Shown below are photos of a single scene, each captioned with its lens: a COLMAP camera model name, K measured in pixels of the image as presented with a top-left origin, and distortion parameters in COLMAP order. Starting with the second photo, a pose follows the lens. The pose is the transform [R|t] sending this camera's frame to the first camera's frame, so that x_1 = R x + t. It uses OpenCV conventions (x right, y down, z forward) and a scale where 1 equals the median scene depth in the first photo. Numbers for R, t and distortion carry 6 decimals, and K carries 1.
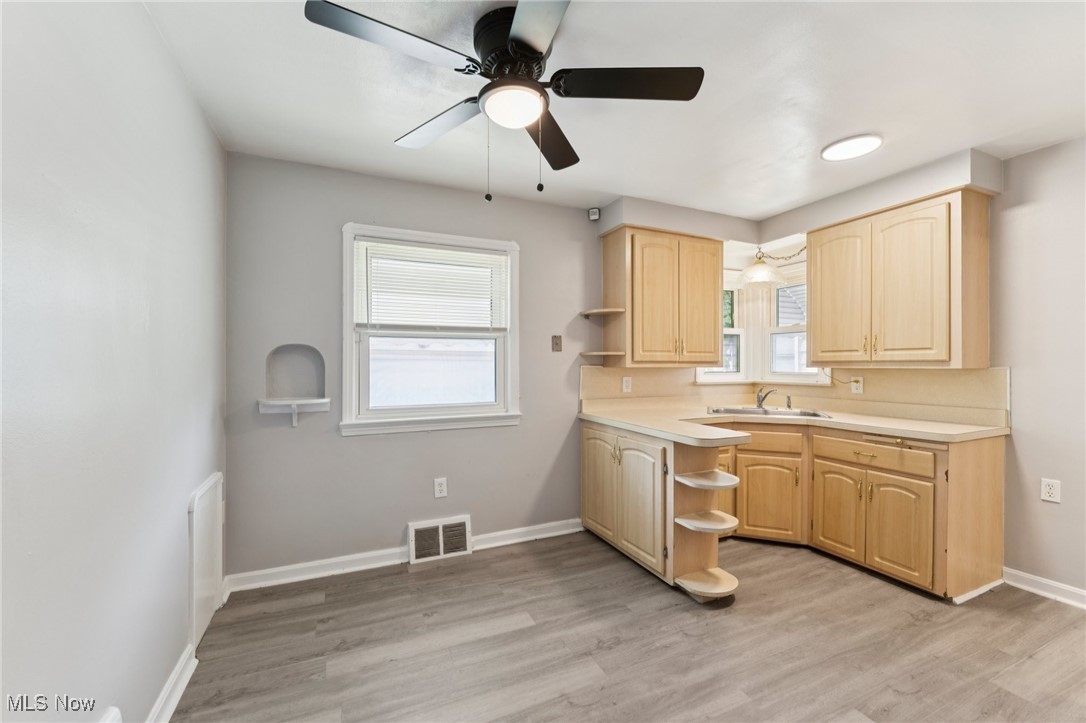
lens RADIAL K [[439.3, 0, 536.4], [0, 439.3, 365.2], [0, 0, 1]] dist [-0.000643, 0.000397]
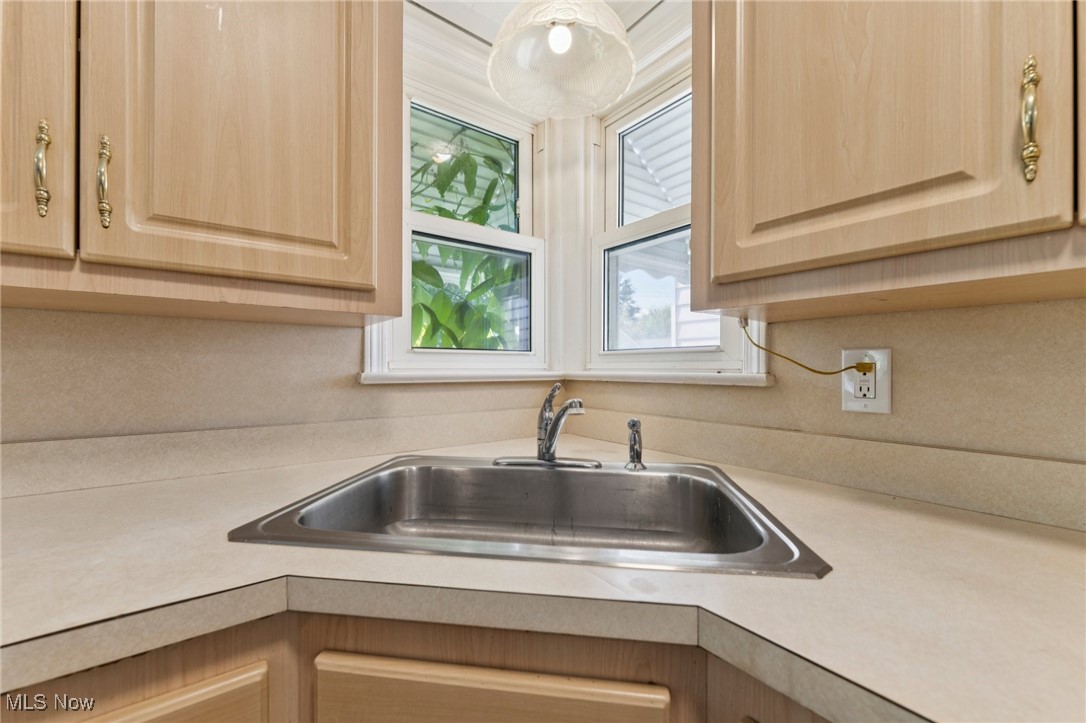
lens RADIAL K [[439.3, 0, 546.5], [0, 439.3, 365.0], [0, 0, 1]] dist [-0.000643, 0.000397]
pose [[0.972515, 0.005373, 0.232777, 0.566809], [-0.007246, 0.999948, 0.007194, 0.040376], [-0.232726, -0.008683, 0.972504, 0.920194]]
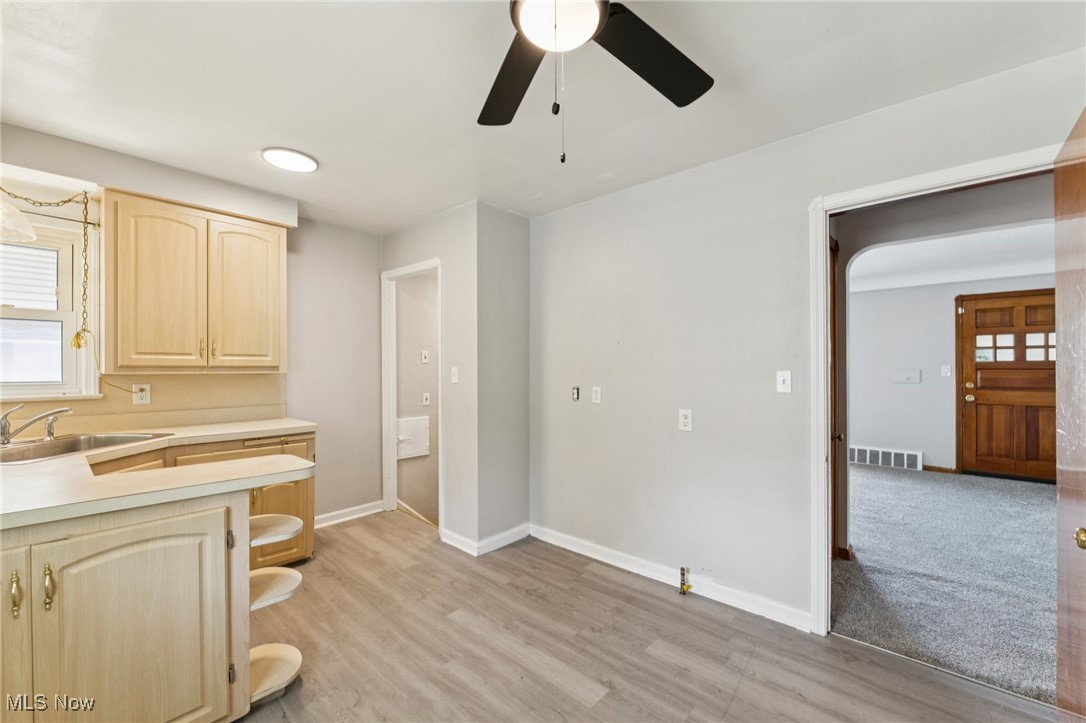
lens RADIAL K [[439.3, 0, 540.5], [0, 439.3, 369.5], [0, 0, 1]] dist [-0.000643, 0.000397]
pose [[-0.404727, -0.003465, 0.914431, -0.393865], [-0.000444, 0.999993, 0.003593, -0.006211], [-0.914438, 0.001049, -0.404726, 0.749619]]
